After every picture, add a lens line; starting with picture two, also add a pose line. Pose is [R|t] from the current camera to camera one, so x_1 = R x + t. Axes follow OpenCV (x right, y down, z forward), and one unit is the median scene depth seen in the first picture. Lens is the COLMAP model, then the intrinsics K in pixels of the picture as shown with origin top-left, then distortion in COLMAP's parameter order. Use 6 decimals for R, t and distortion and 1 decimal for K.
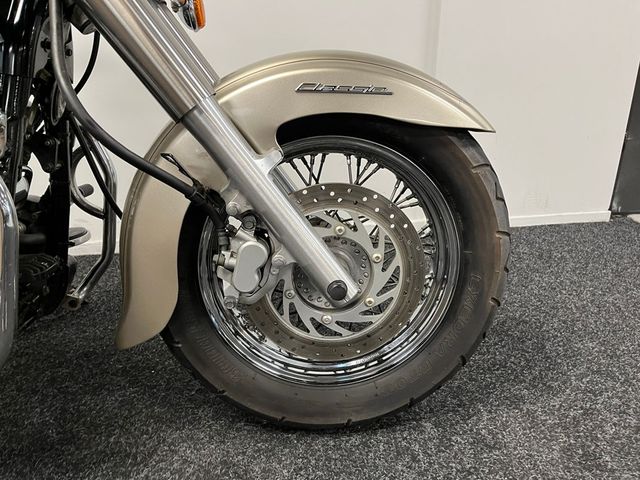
lens RADIAL K [[486.1, 0, 320.3], [0, 486.1, 245.0], [0, 0, 1]] dist [0.069071, -0.091990]
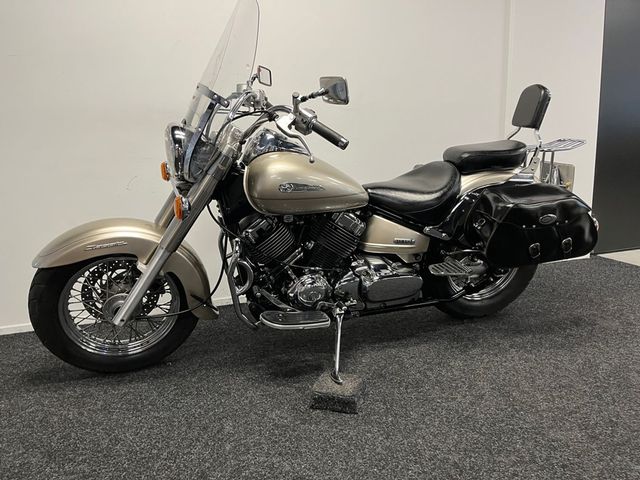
lens RADIAL K [[486.1, 0, 318.6], [0, 486.1, 243.4], [0, 0, 1]] dist [0.069071, -0.091990]
pose [[0.988355, -0.058252, 0.140571, -1.603026], [0.084684, 0.978107, -0.190091, 0.383255], [-0.126421, 0.199782, 0.971651, -1.623429]]
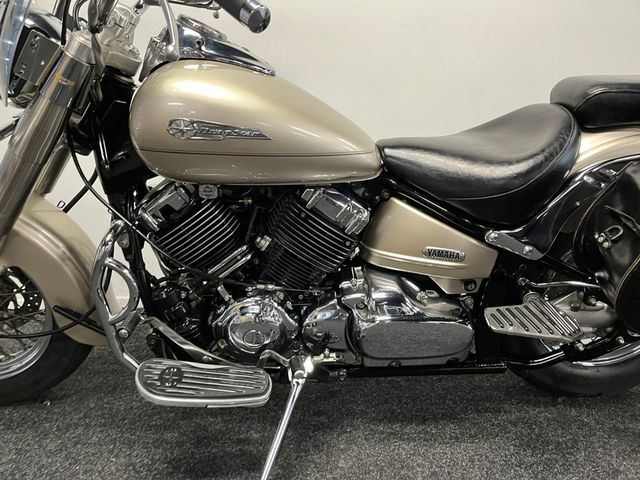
lens RADIAL K [[486.1, 0, 317.9], [0, 486.1, 243.4], [0, 0, 1]] dist [0.069071, -0.091990]
pose [[0.995674, 0.037946, -0.084813, -1.026349], [-0.048940, 0.990099, -0.131564, 0.087483], [0.078981, 0.135146, 0.987673, -0.537639]]
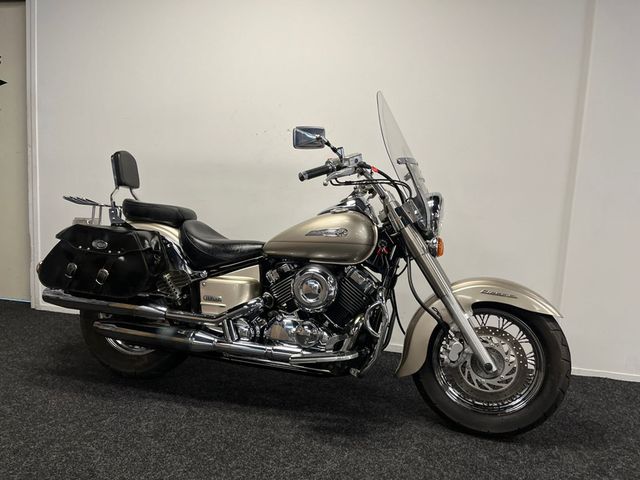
lens RADIAL K [[486.1, 0, 322.4], [0, 486.1, 242.4], [0, 0, 1]] dist [0.069071, -0.091990]
pose [[0.936473, 0.104439, -0.334830, 0.010448], [-0.195363, 0.948159, -0.250655, 0.266639], [0.291294, 0.300145, 0.908329, -1.702879]]
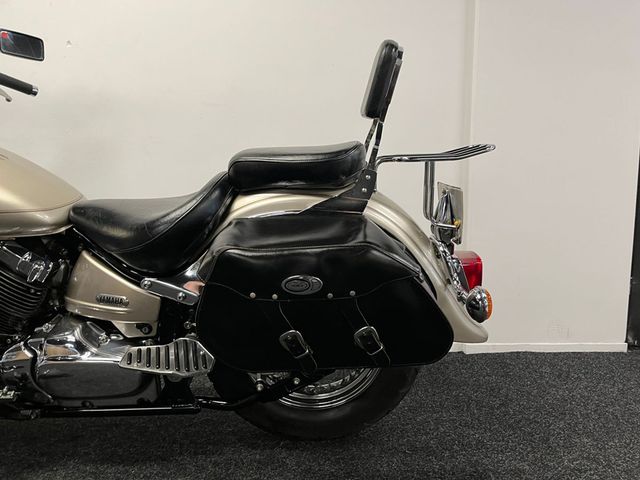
lens RADIAL K [[486.1, 0, 328.9], [0, 486.1, 242.4], [0, 0, 1]] dist [0.069071, -0.091990]
pose [[0.992999, 0.023211, -0.115819, 0.029938], [-0.053764, 0.961863, -0.268196, 0.122119], [0.105177, 0.272545, 0.956377, -0.610927]]
